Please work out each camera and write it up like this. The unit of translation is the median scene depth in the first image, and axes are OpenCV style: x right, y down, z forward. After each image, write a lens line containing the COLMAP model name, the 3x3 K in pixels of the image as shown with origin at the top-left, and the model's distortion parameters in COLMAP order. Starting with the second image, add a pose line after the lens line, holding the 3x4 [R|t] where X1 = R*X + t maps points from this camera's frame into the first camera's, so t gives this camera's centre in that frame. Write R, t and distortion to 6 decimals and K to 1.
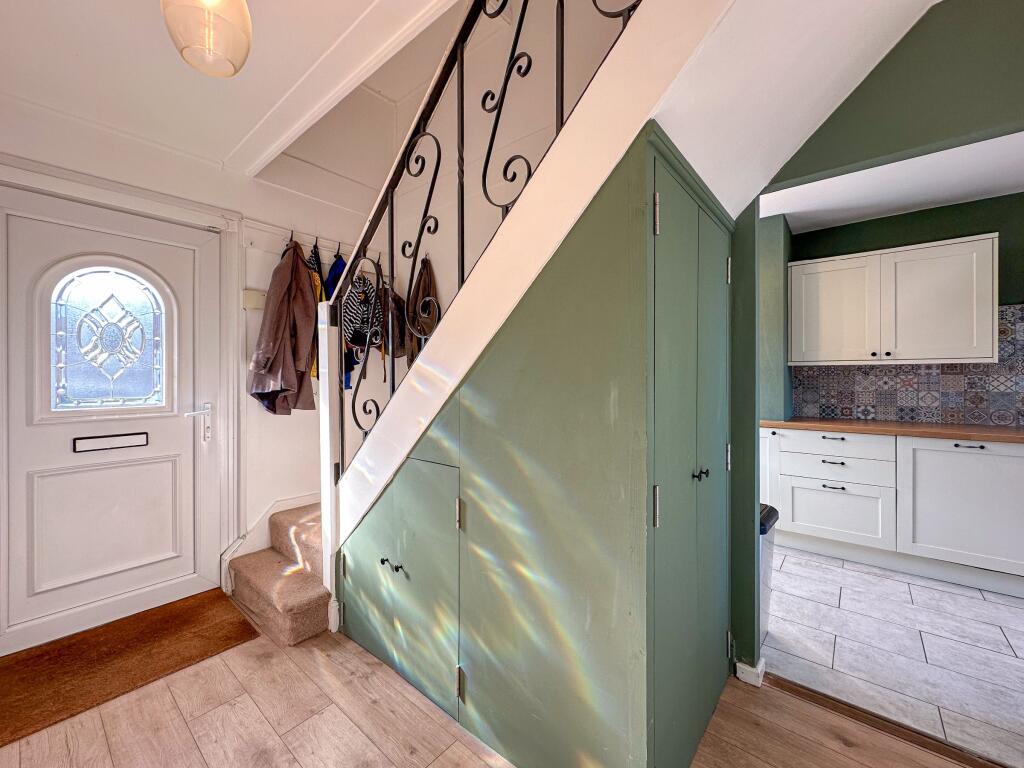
lens RADIAL K [[413.3, 0, 507.6], [0, 413.3, 379.9], [0, 0, 1]] dist [0.000682, 0.000090]
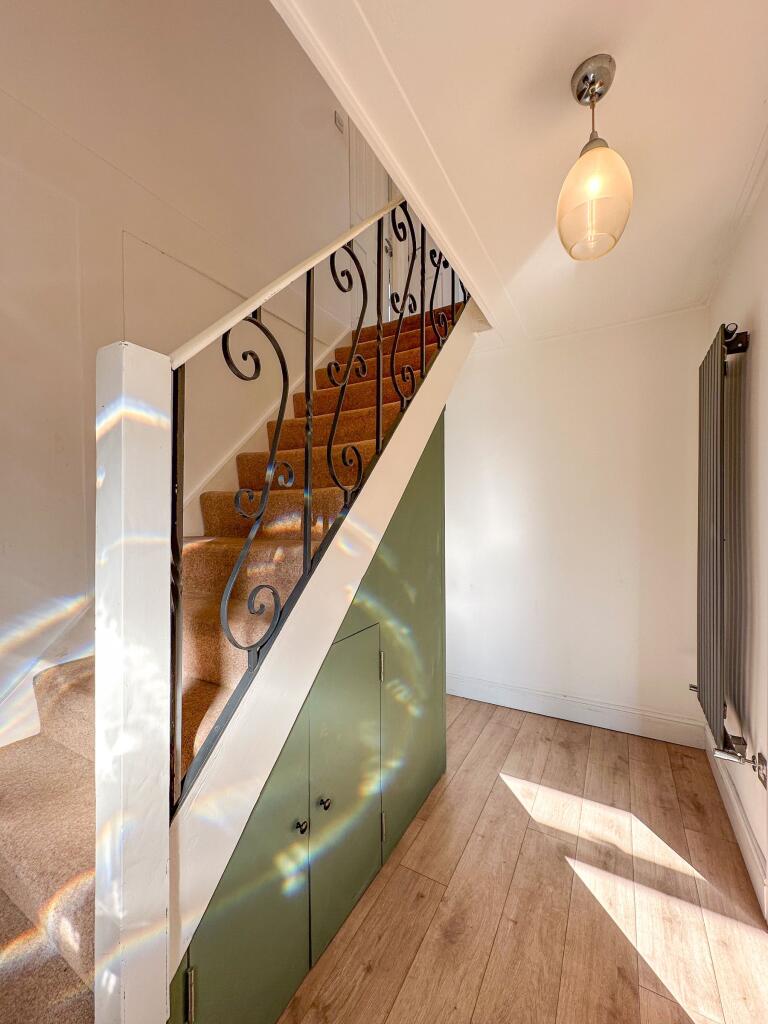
lens RADIAL K [[413.3, 0, 386.1], [0, 413.3, 510.2], [0, 0, 1]] dist [0.000682, 0.000090]
pose [[-0.183592, -0.001148, 0.983002, -1.065071], [0.002592, 0.999995, 0.001651, -0.064395], [-0.982999, 0.002851, -0.183589, 1.098488]]
